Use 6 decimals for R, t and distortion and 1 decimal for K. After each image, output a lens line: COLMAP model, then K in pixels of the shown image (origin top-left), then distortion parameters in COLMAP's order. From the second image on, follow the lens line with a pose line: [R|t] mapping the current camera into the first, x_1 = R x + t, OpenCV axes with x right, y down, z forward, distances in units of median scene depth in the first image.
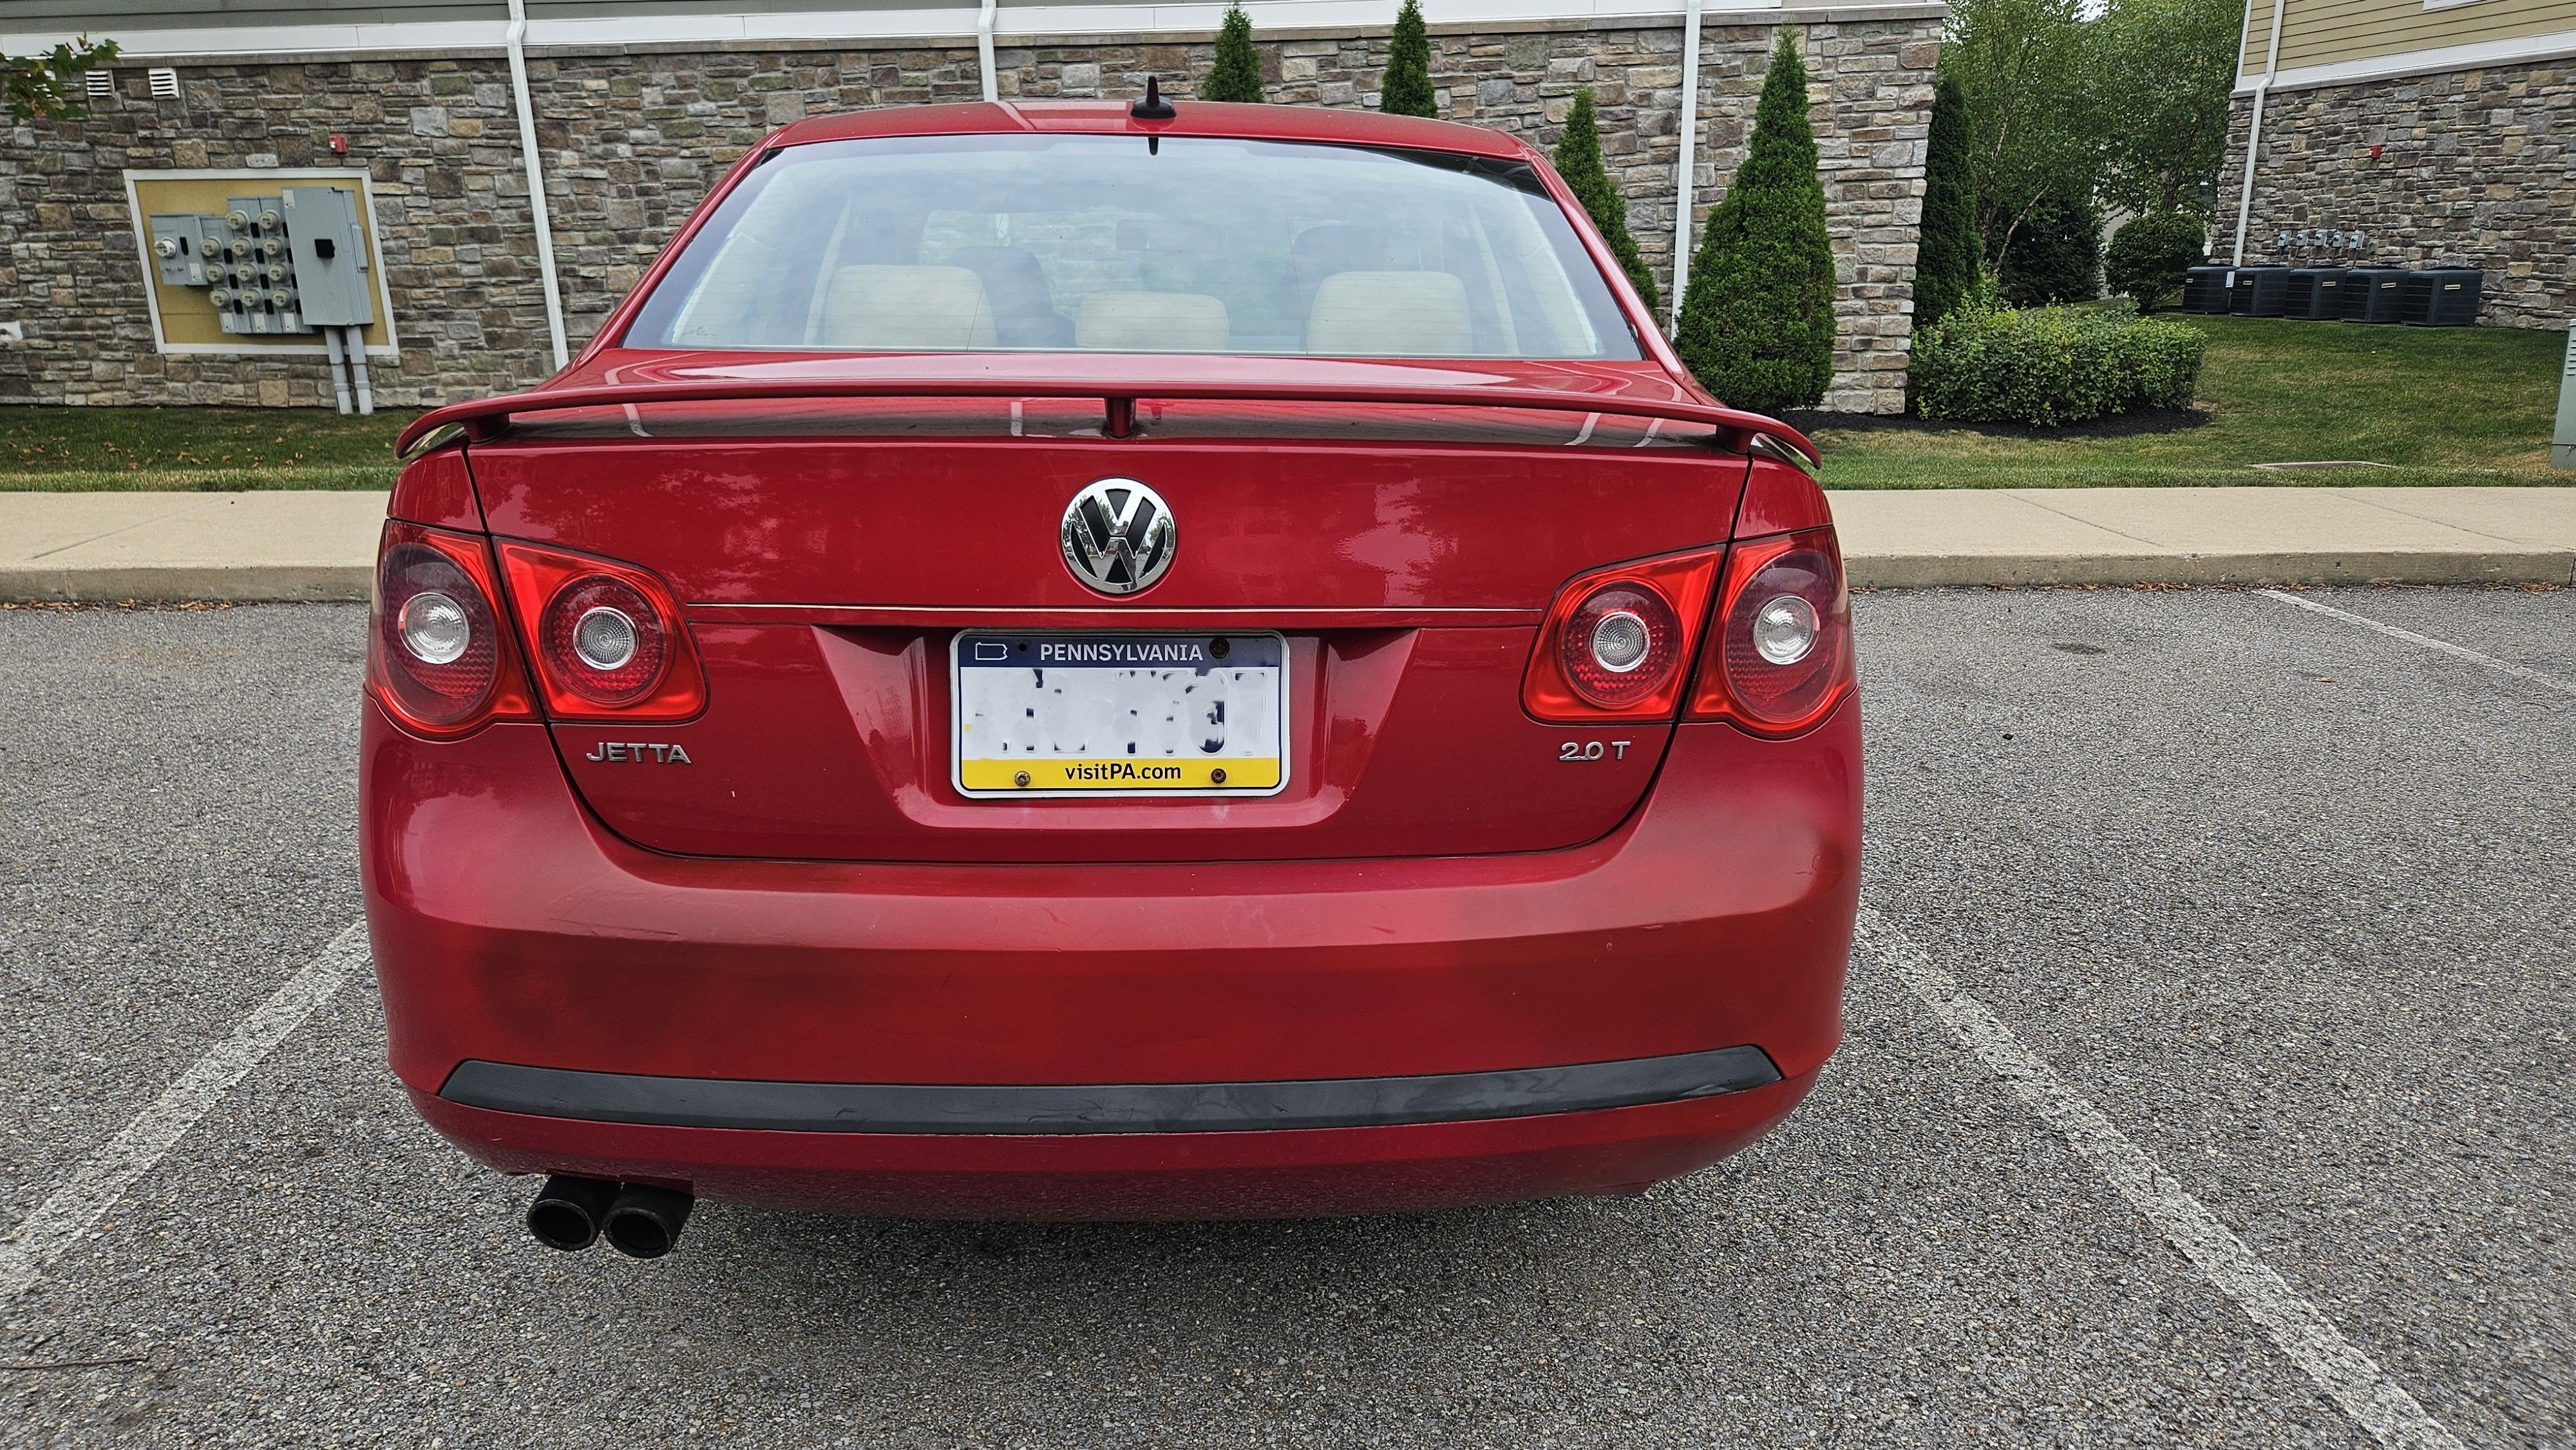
lens RADIAL K [[1655.9, 0, 1278.6], [0, 1655.9, 725.8], [0, 0, 1]] dist [0.063765, -0.043560]
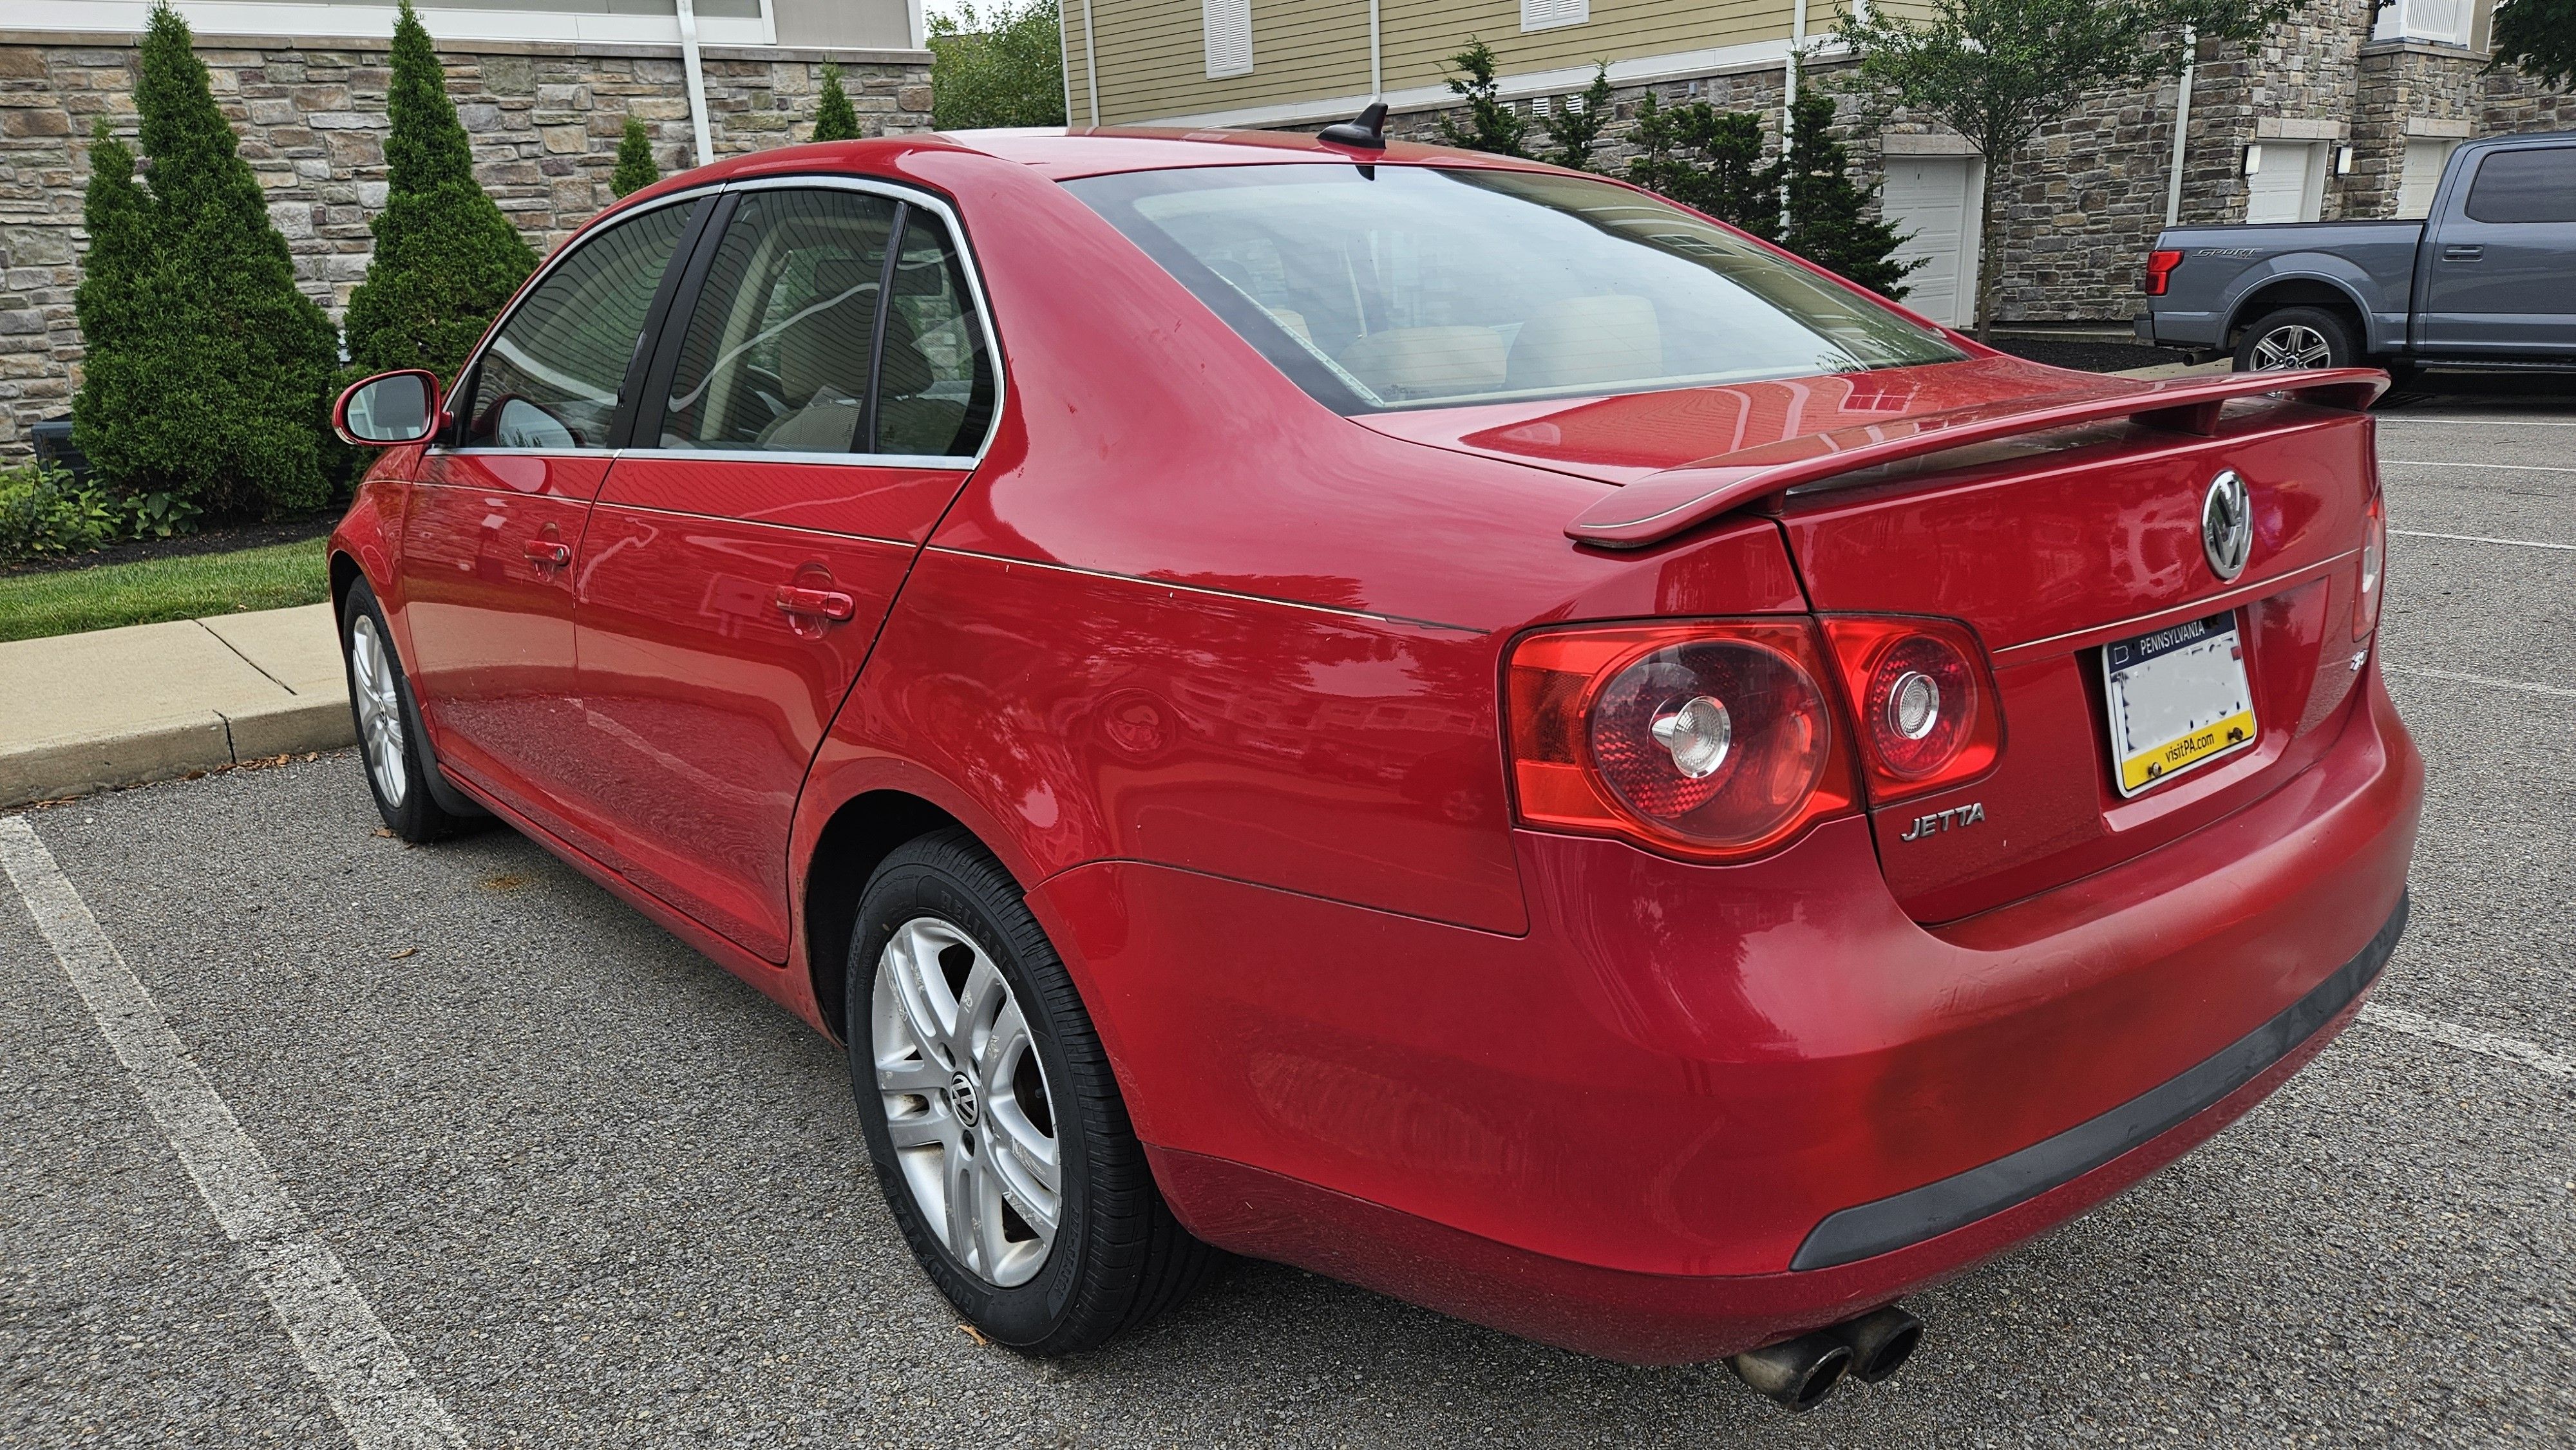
lens RADIAL K [[1655.9, 0, 1299.9], [0, 1655.9, 720.9], [0, 0, 1]] dist [0.063765, -0.043560]
pose [[0.800383, -0.182909, 0.570904, -0.093734], [0.195829, 0.979847, 0.039384, -0.011451], [-0.566602, 0.080277, 0.820072, 0.035192]]
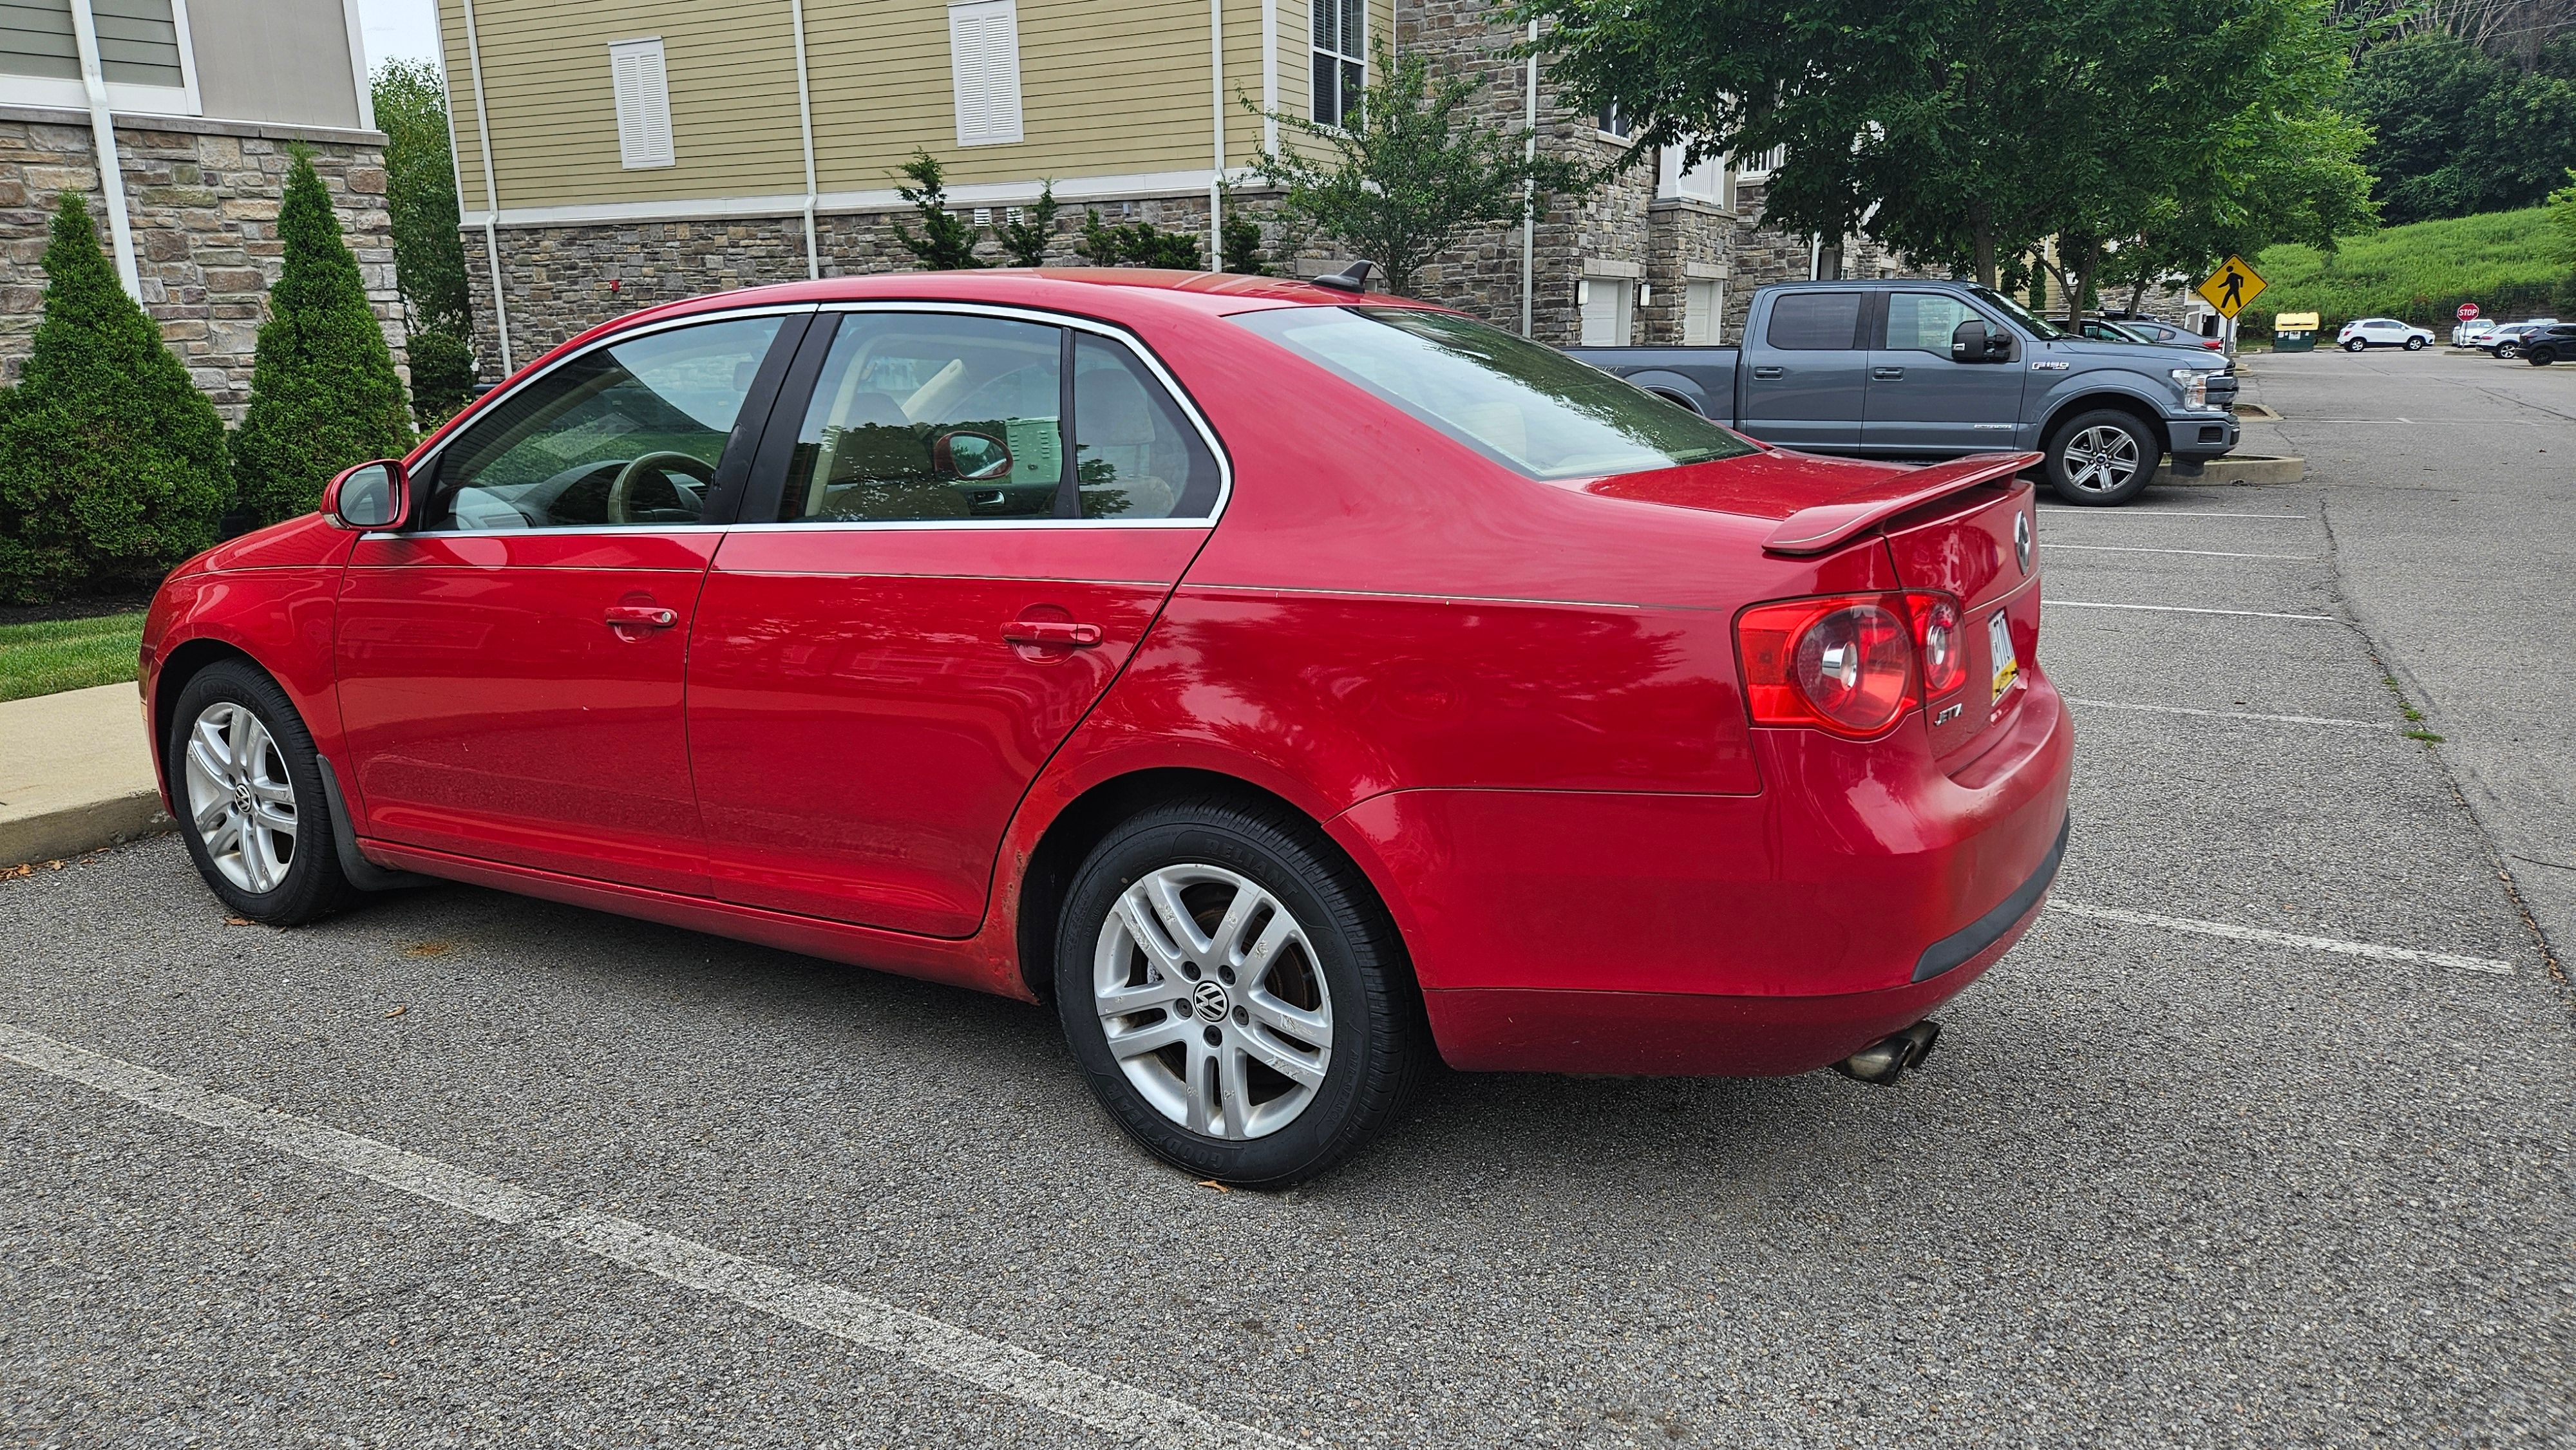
lens RADIAL K [[1655.9, 0, 1242.2], [0, 1655.9, 709.2], [0, 0, 1]] dist [0.063765, -0.043560]
pose [[0.569402, -0.181238, 0.801832, -0.176355], [0.240363, 0.969474, 0.048442, -0.019281], [-0.786134, 0.165147, 0.595583, 0.049959]]
